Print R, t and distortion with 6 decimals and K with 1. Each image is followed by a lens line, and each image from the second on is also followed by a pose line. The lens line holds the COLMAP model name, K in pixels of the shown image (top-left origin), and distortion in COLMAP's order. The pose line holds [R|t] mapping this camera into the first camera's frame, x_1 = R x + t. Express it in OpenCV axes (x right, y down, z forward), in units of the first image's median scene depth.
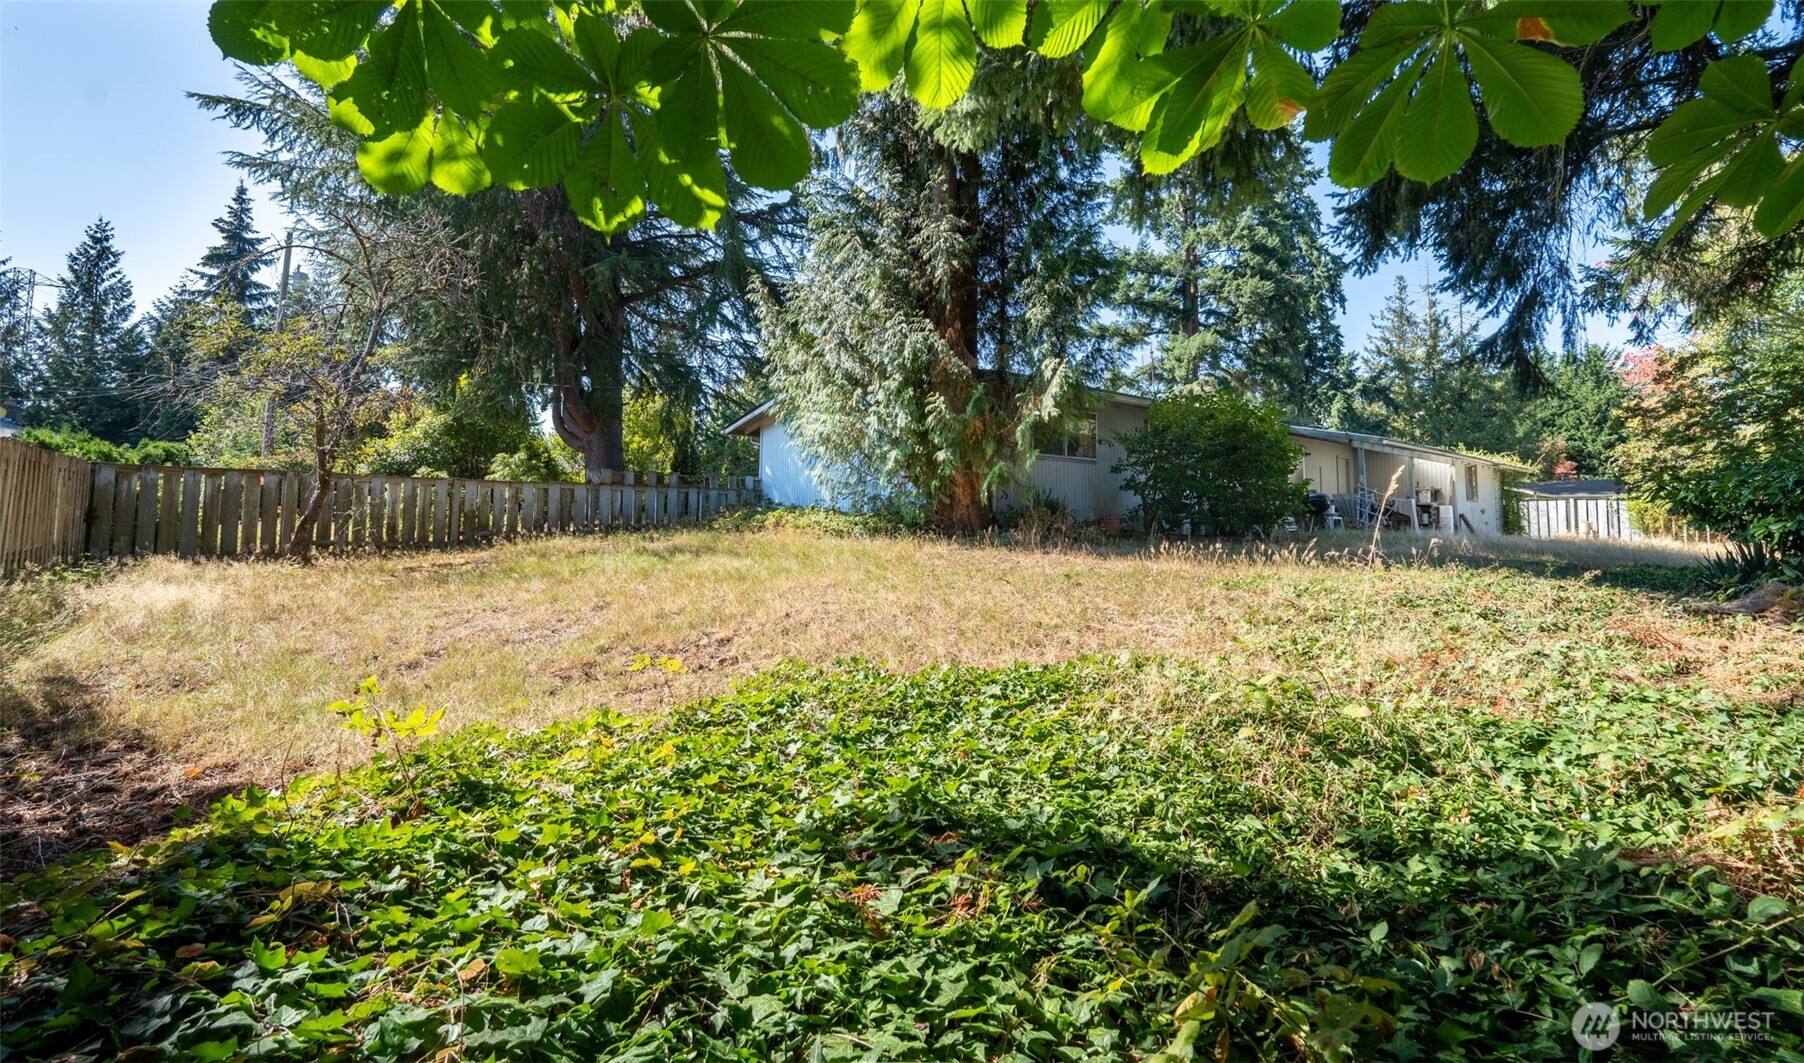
lens RADIAL K [[778.9, 0, 910.9], [0, 778.9, 457.8], [0, 0, 1]] dist [-0.001583, -0.000068]
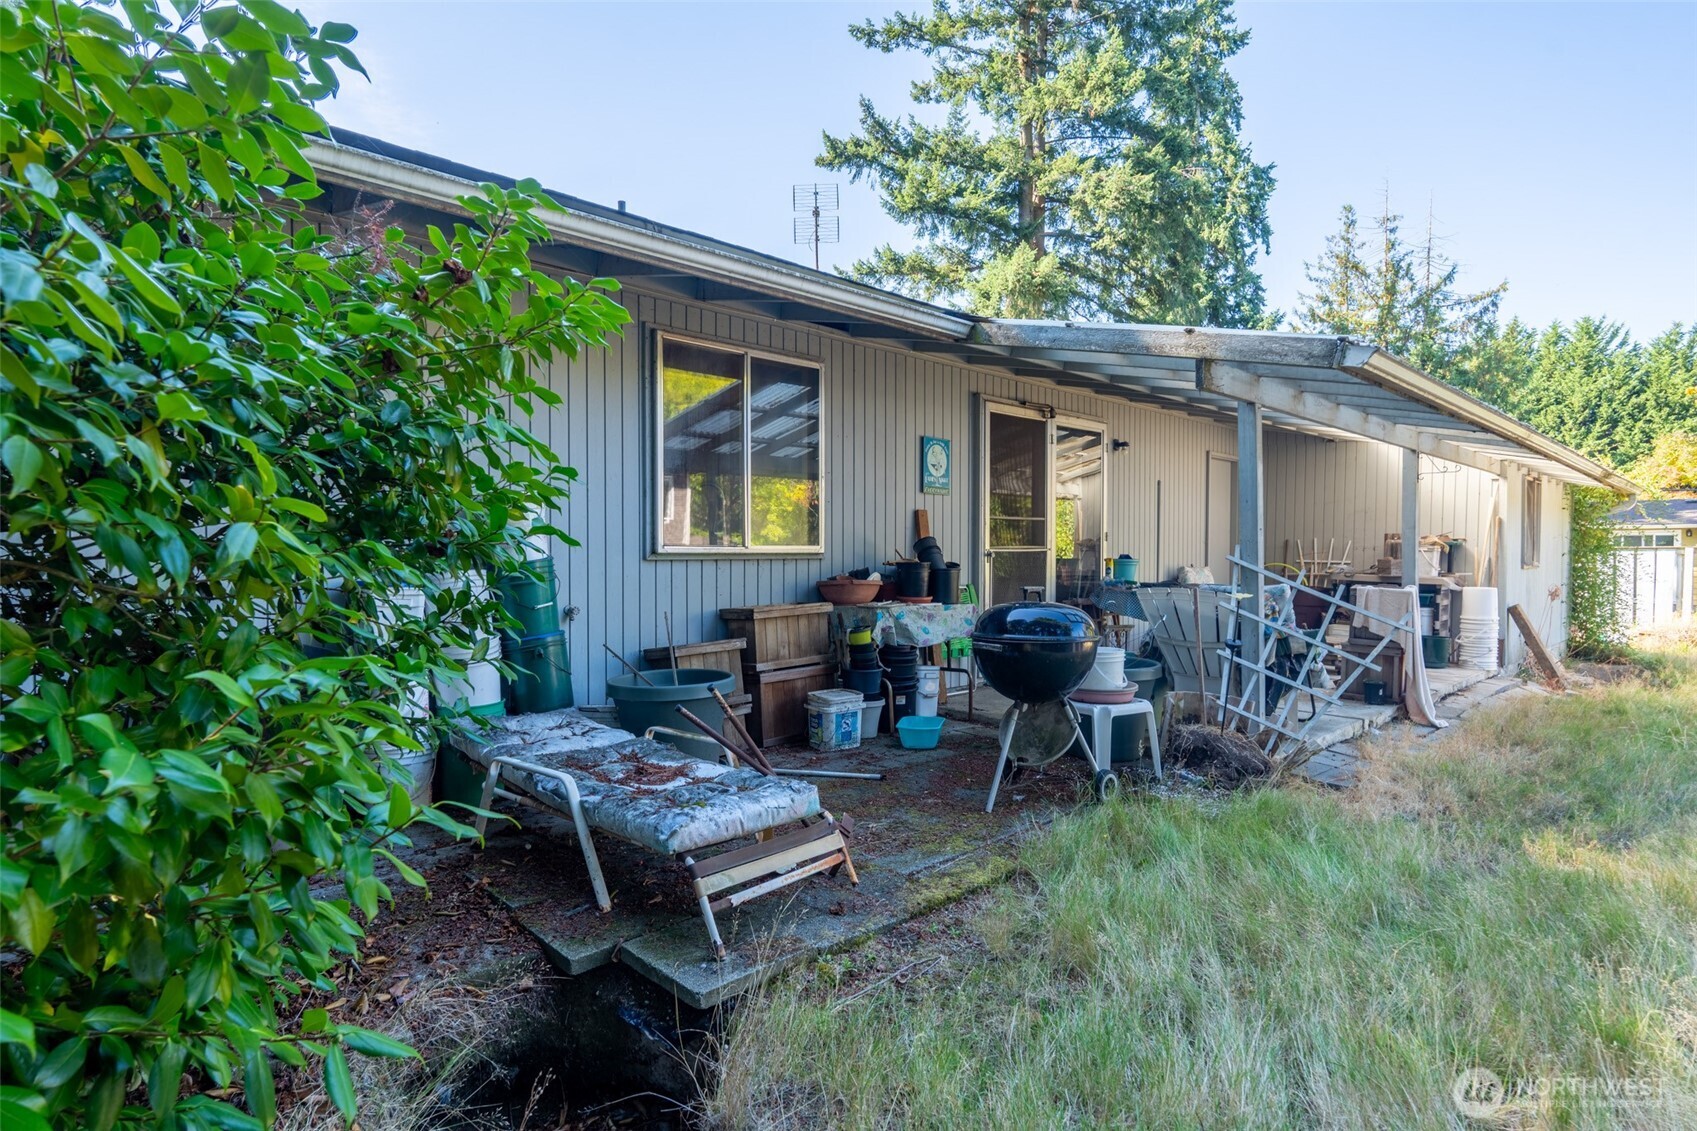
lens RADIAL K [[896.0, 0, 855.2], [0, 896.0, 568.4], [0, 0, 1]] dist [-0.004055, -0.000148]
pose [[0.996835, -0.007337, 0.079155, 0.135544], [-0.001331, 0.994052, 0.108896, 0.002683], [-0.079483, -0.108657, 0.990897, 0.227774]]
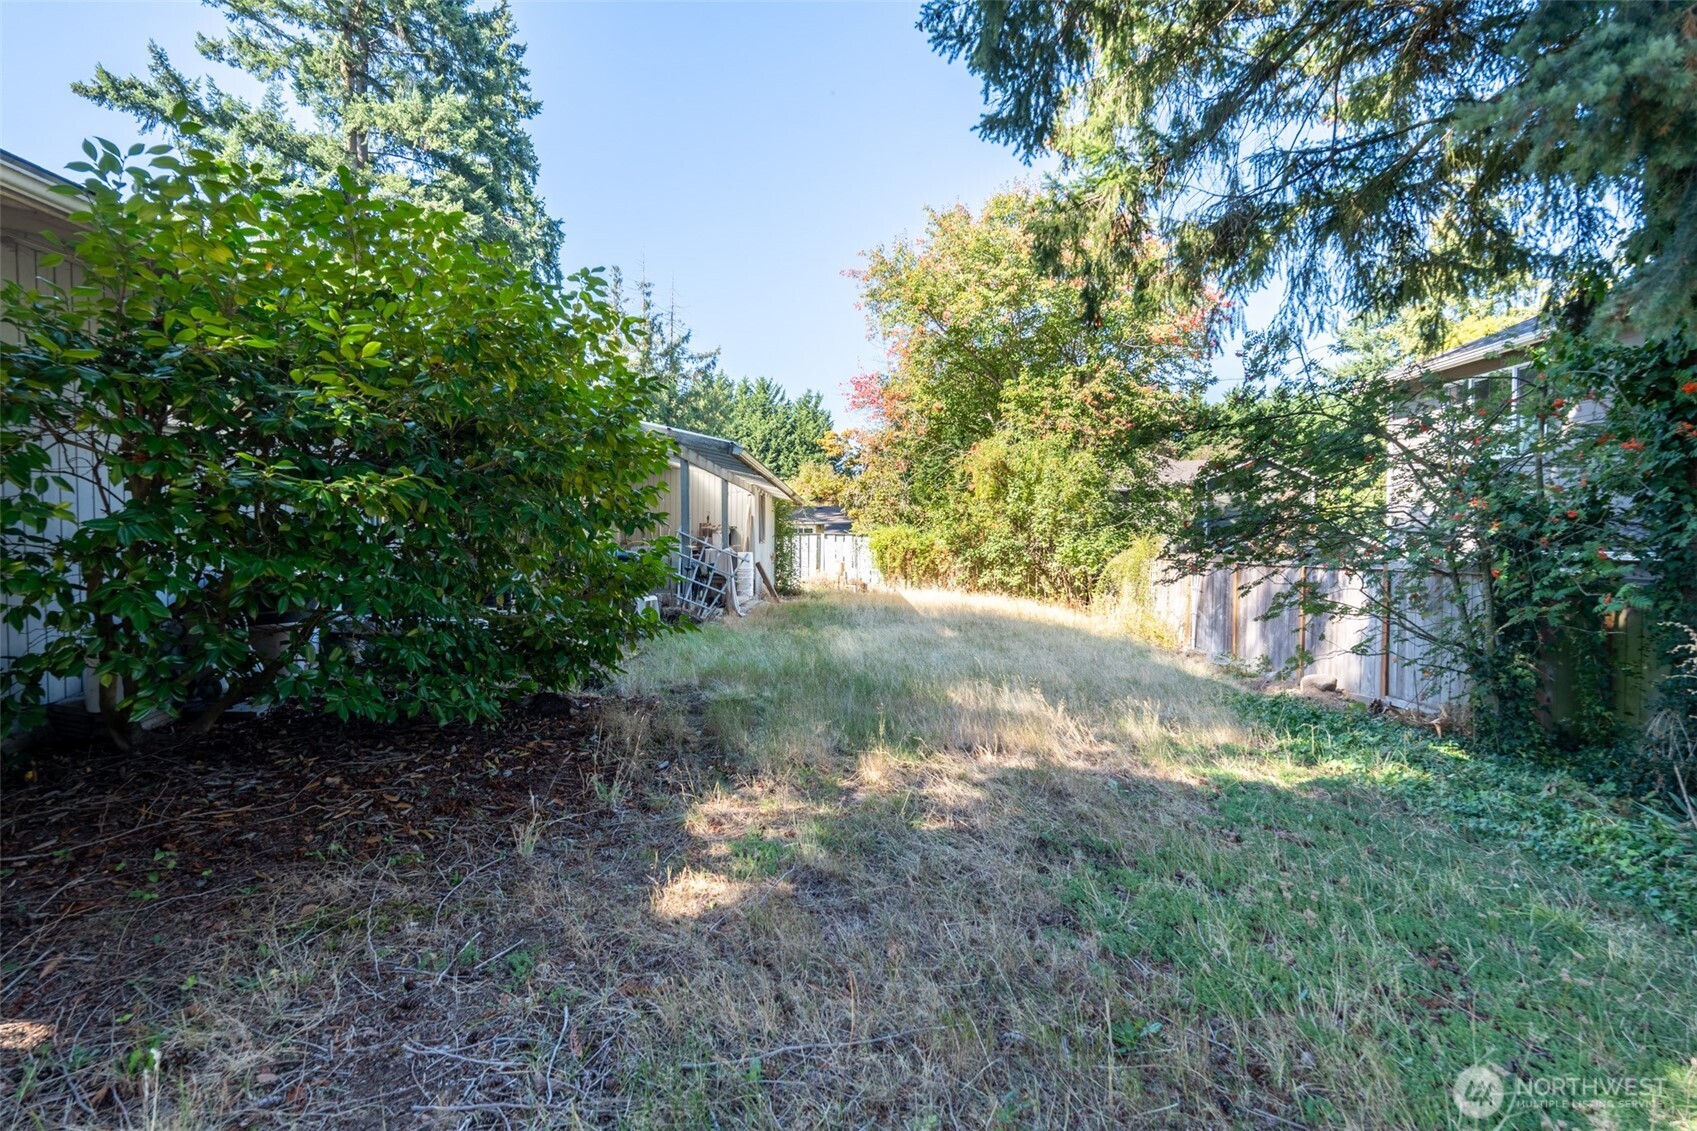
lens RADIAL K [[842.5, 0, 844.0], [0, 842.5, 571.0], [0, 0, 1]] dist [-0.009011, -0.000940]
pose [[0.648928, -0.033820, 0.760098, 0.066157], [-0.062696, 0.993237, 0.097719, -0.000140], [-0.758263, -0.111068, 0.642419, 0.169532]]
